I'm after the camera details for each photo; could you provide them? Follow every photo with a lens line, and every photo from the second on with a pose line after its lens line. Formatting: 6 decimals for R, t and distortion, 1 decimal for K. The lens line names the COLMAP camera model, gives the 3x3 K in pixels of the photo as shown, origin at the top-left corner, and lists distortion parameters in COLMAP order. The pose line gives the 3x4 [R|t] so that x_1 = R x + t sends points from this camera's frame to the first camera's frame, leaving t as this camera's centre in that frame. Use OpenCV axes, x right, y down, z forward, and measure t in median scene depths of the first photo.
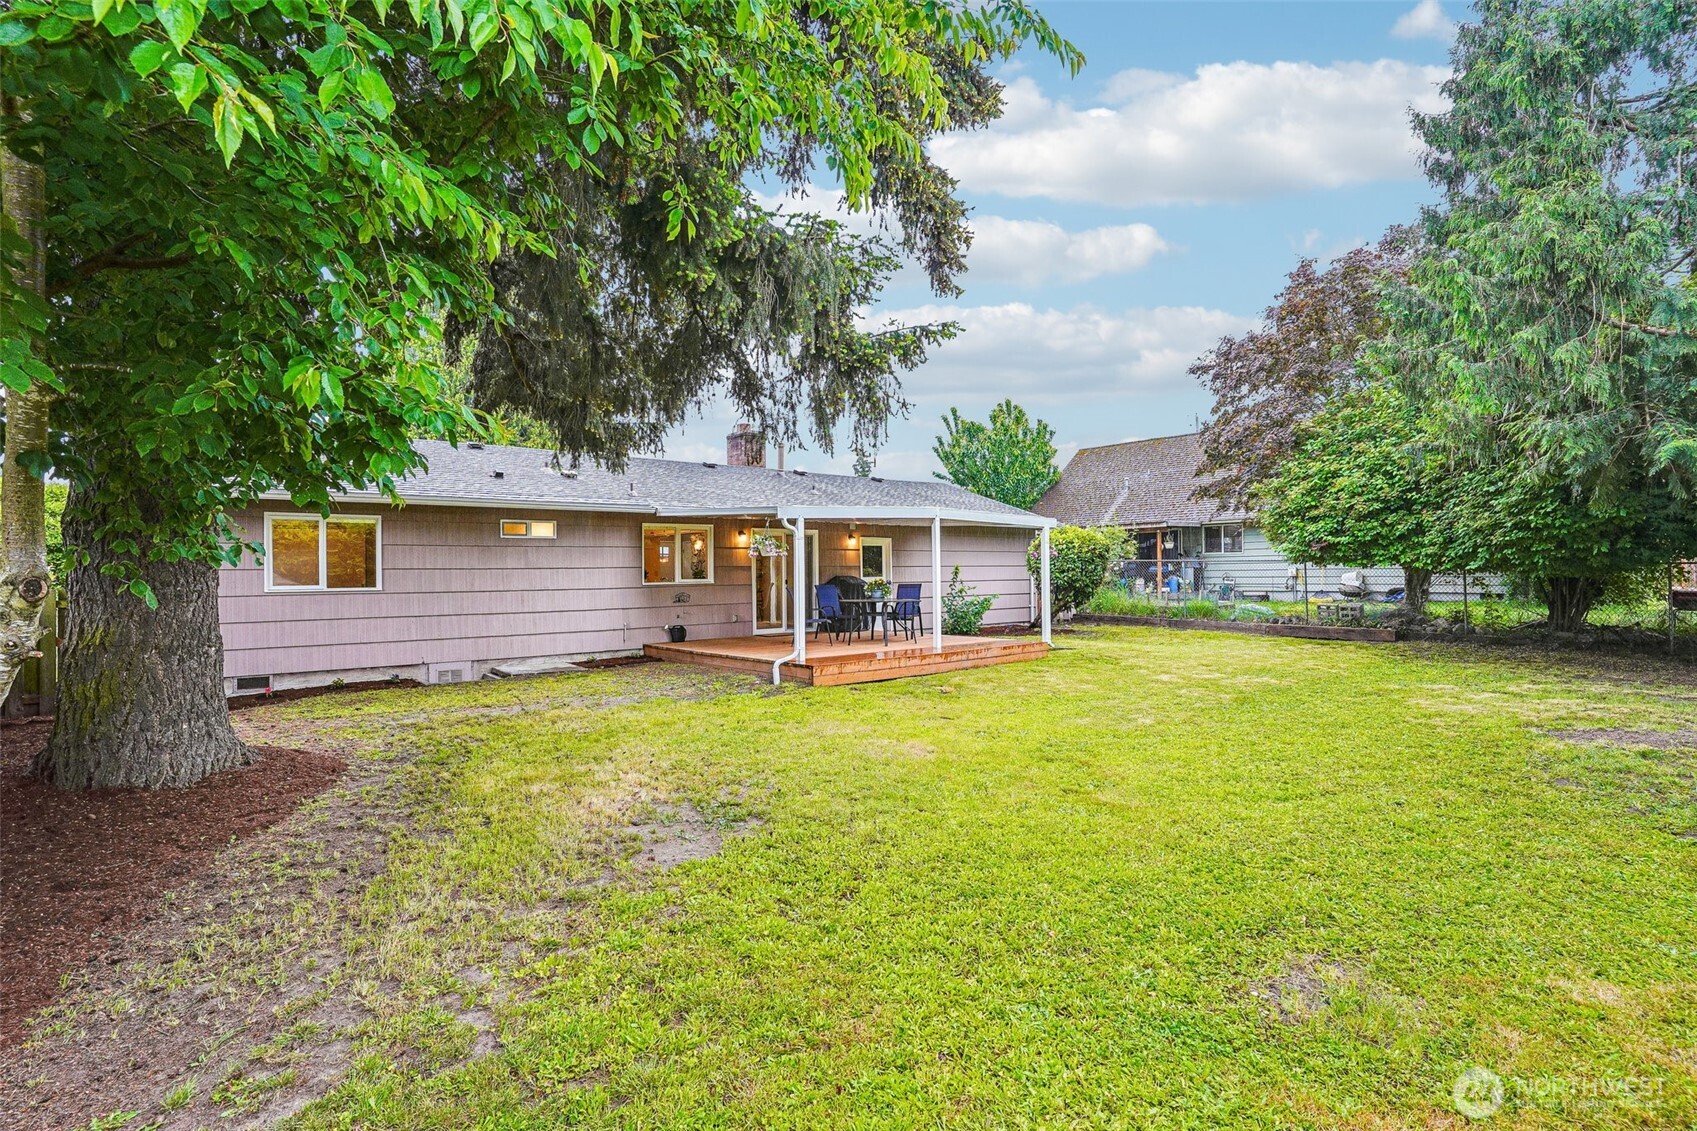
lens RADIAL K [[836.2, 0, 853.7], [0, 836.2, 568.6], [0, 0, 1]] dist [-0.057400, 0.028454]
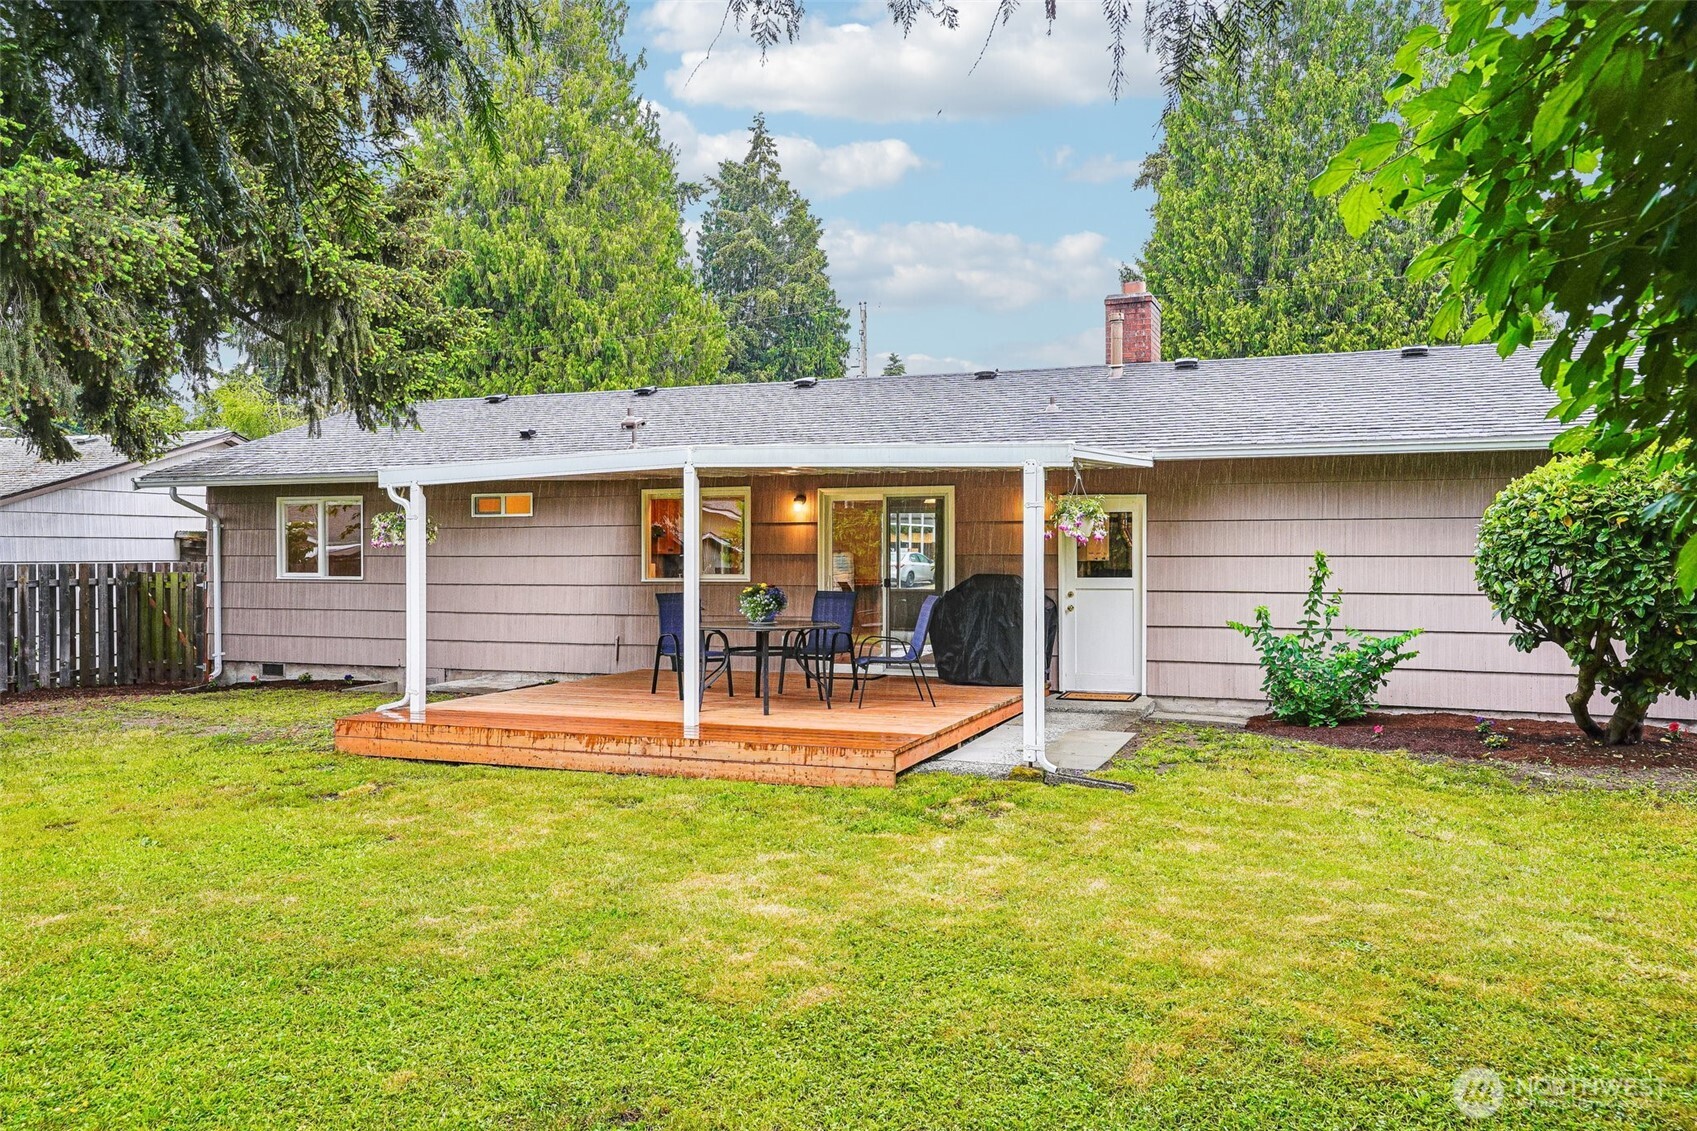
lens RADIAL K [[1308.0, 0, 850.7], [0, 1308.0, 564.1], [0, 0, 1]] dist [0.025426, 0.017243]
pose [[0.472407, 0.018831, -0.881179, 0.841088], [0.002286, 0.999742, 0.022590, -0.019768], [0.881378, -0.012686, 0.472242, 0.717504]]
